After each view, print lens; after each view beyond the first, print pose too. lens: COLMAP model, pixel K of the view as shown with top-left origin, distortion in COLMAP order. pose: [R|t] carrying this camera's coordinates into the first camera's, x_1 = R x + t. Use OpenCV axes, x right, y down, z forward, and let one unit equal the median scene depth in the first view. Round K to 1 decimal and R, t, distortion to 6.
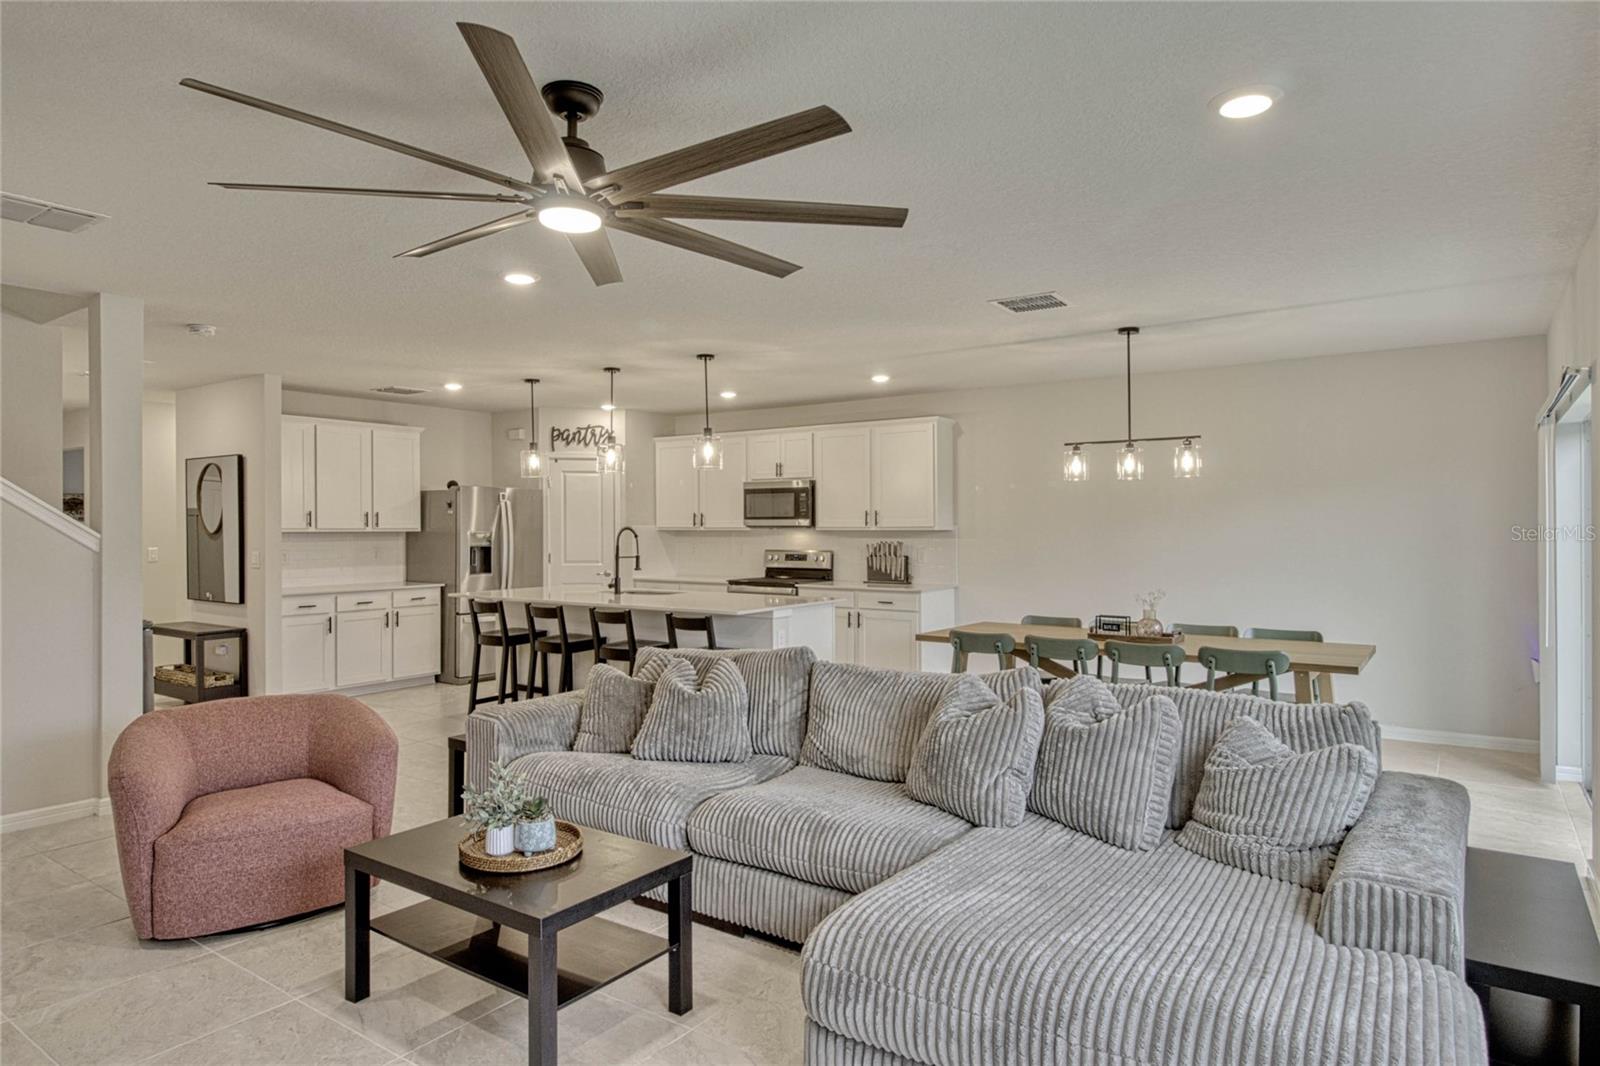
lens RADIAL K [[922.2, 0, 800.0], [0, 922.2, 533.0], [0, 0, 1]] dist [-0.000926, -0.000084]
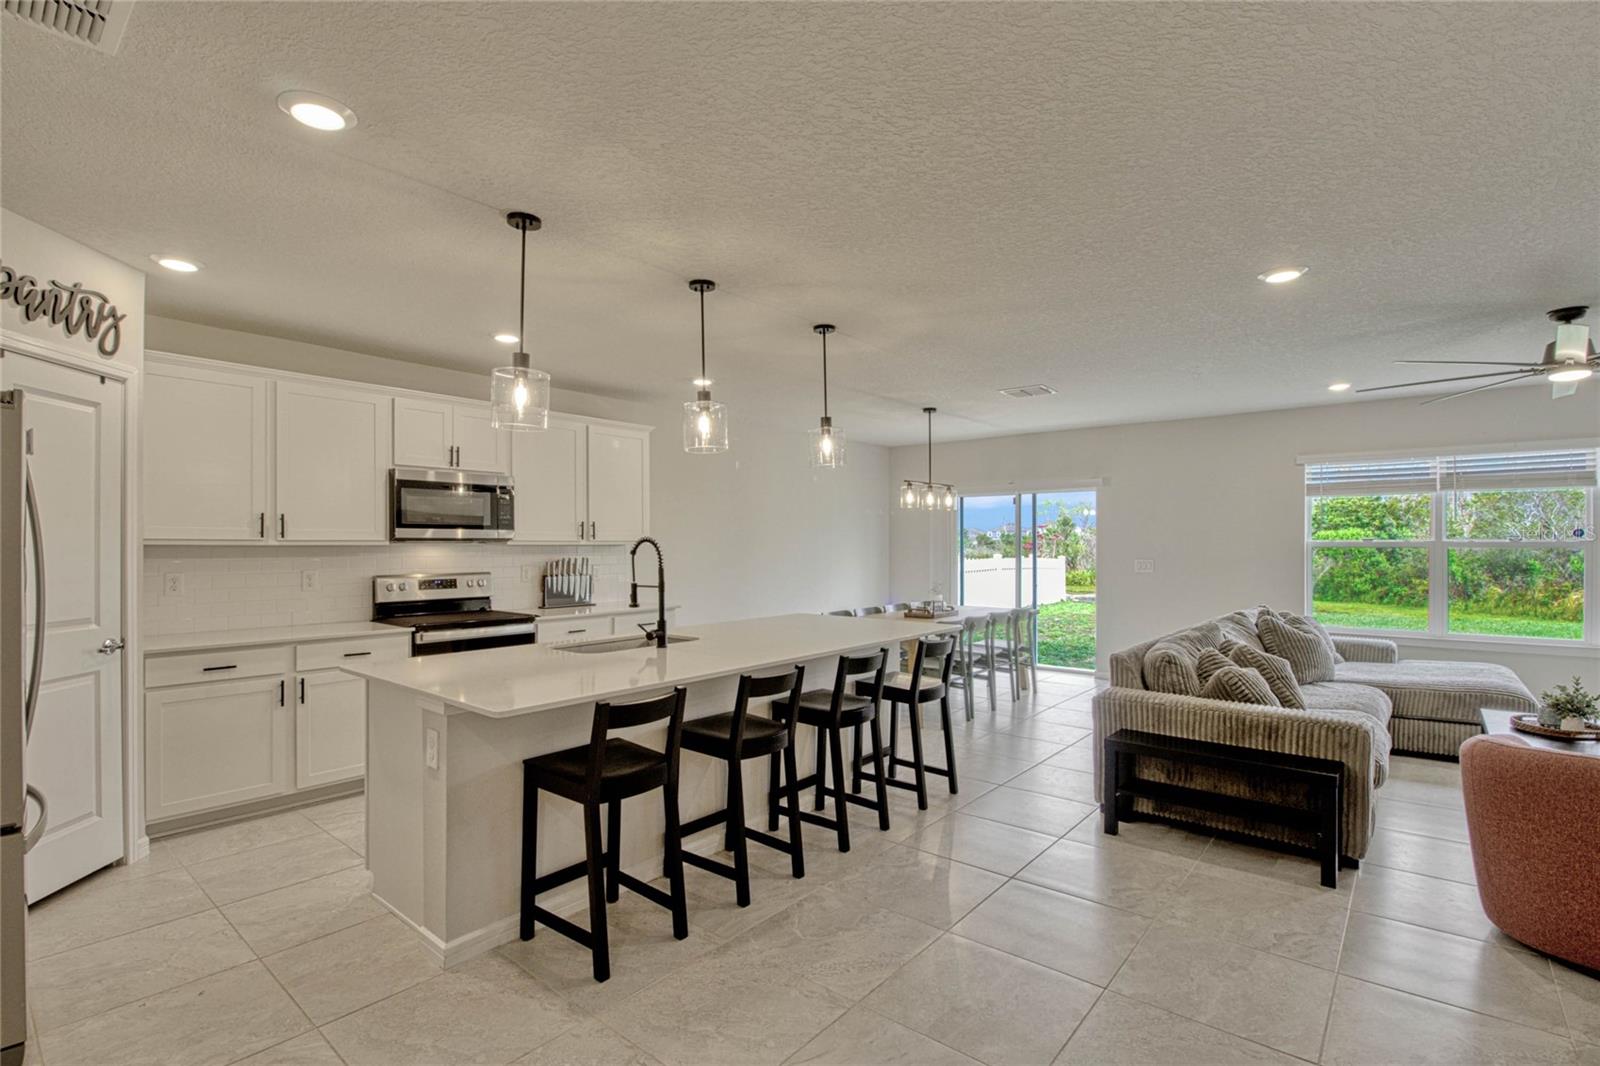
lens RADIAL K [[754.1, 0, 793.2], [0, 754.1, 539.4], [0, 0, 1]] dist [0.001903, -0.008480]
pose [[0.093494, 0.009209, 0.995577, -0.570065], [0.008584, 0.999913, -0.010055, 0.000830], [-0.995583, 0.009486, 0.093407, 0.715591]]
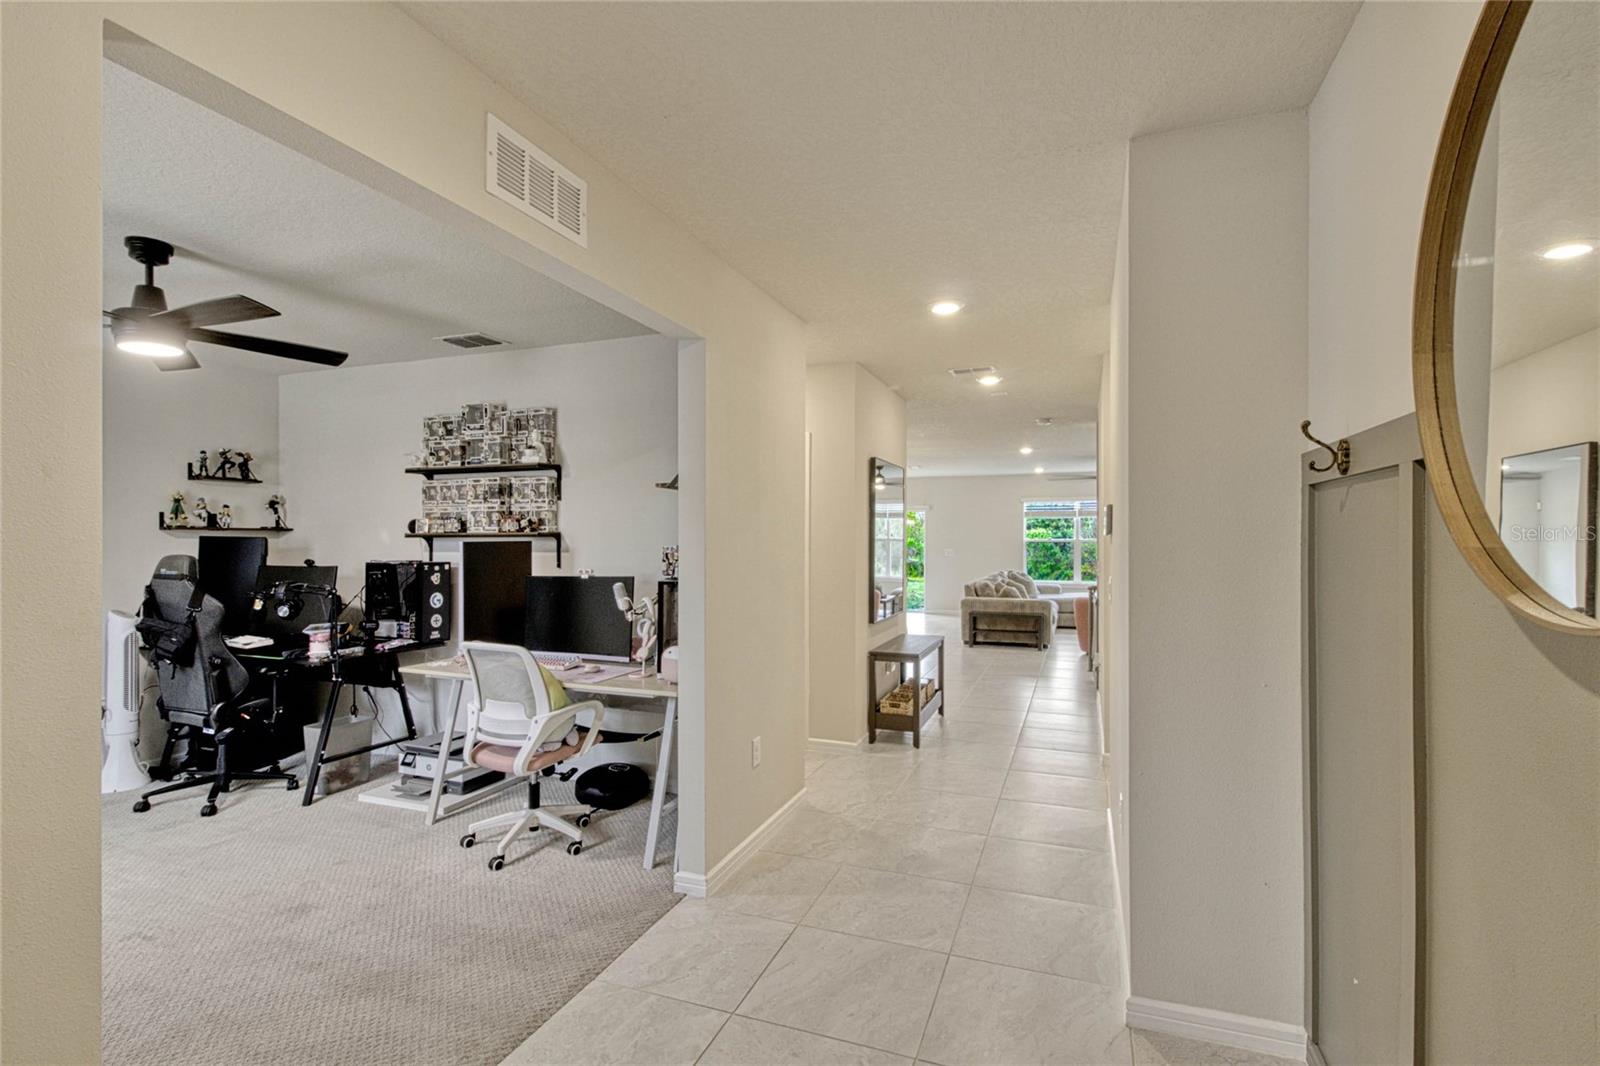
lens RADIAL K [[754.1, 0, 793.2], [0, 754.1, 539.4], [0, 0, 1]] dist [0.001903, -0.008480]
pose [[-0.230183, 0.002227, 0.973145, -1.177637], [0.008236, 0.999966, -0.000341, -0.003903], [-0.973113, 0.007936, -0.230193, 1.098531]]
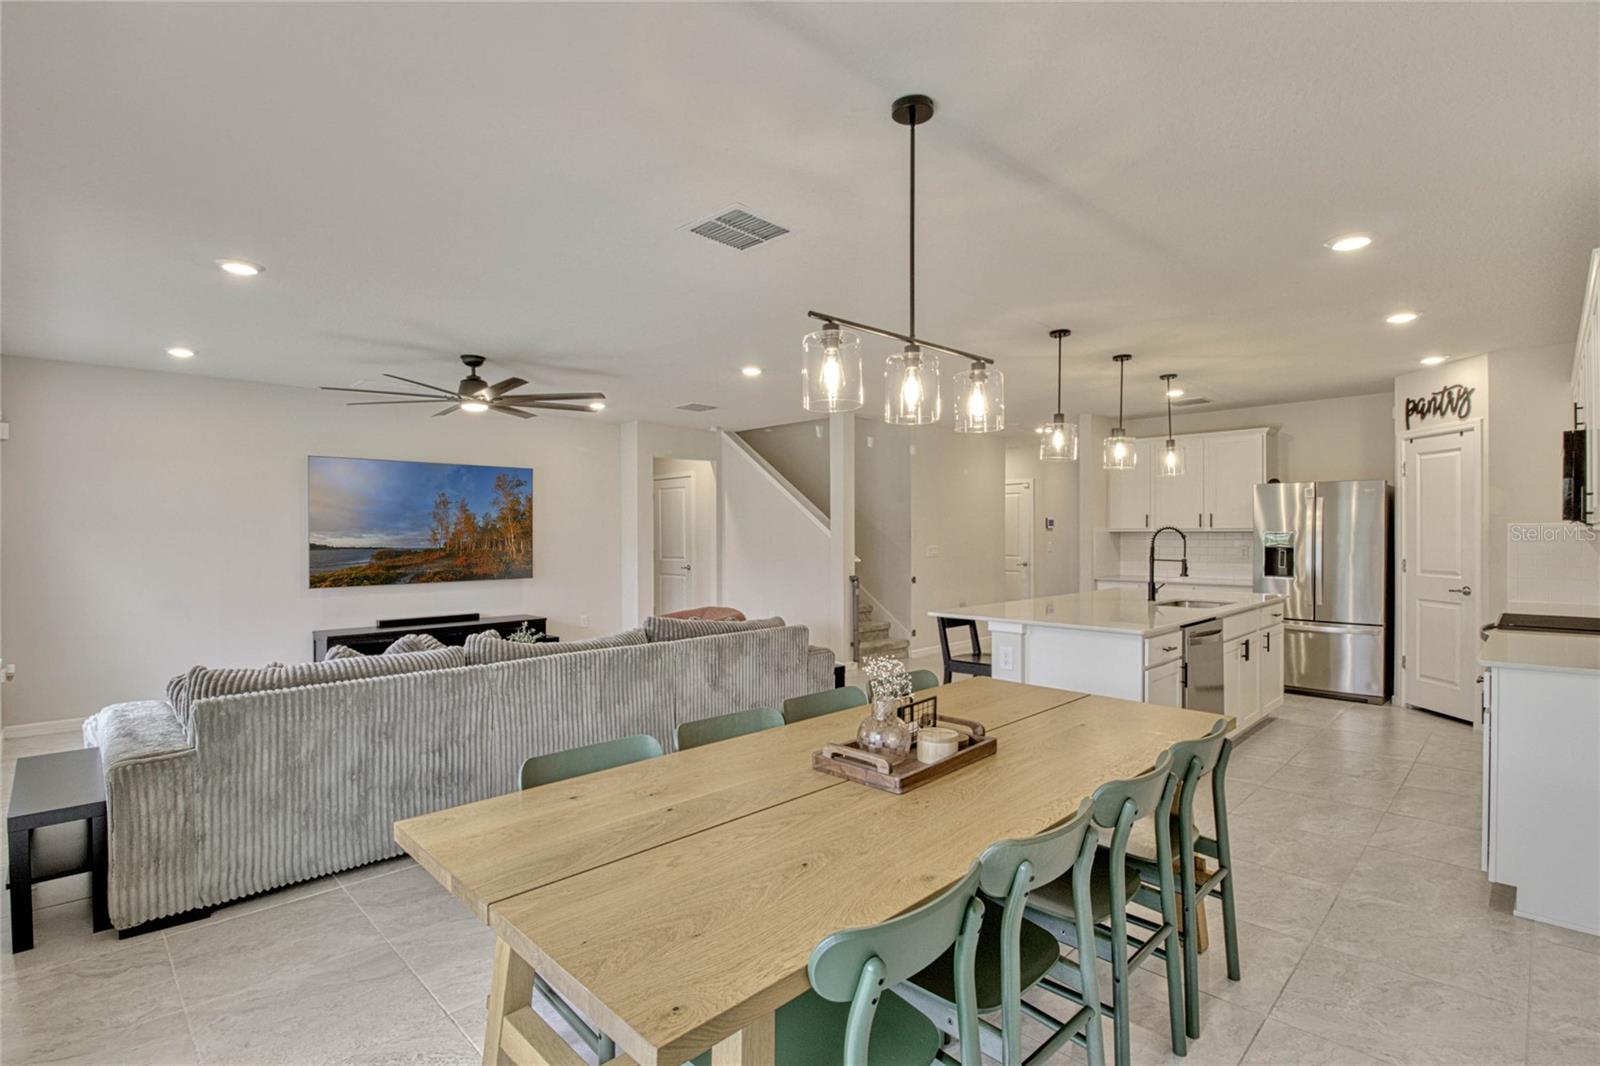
lens RADIAL K [[748.4, 0, 800.0], [0, 748.4, 533.0], [0, 0, 1]] dist [-0.000561, -0.012592]
pose [[-0.182852, 0.001859, -0.983139, 0.484627], [-0.002871, 0.999993, 0.002425, -0.000656], [0.983136, 0.003266, -0.182845, 0.655702]]
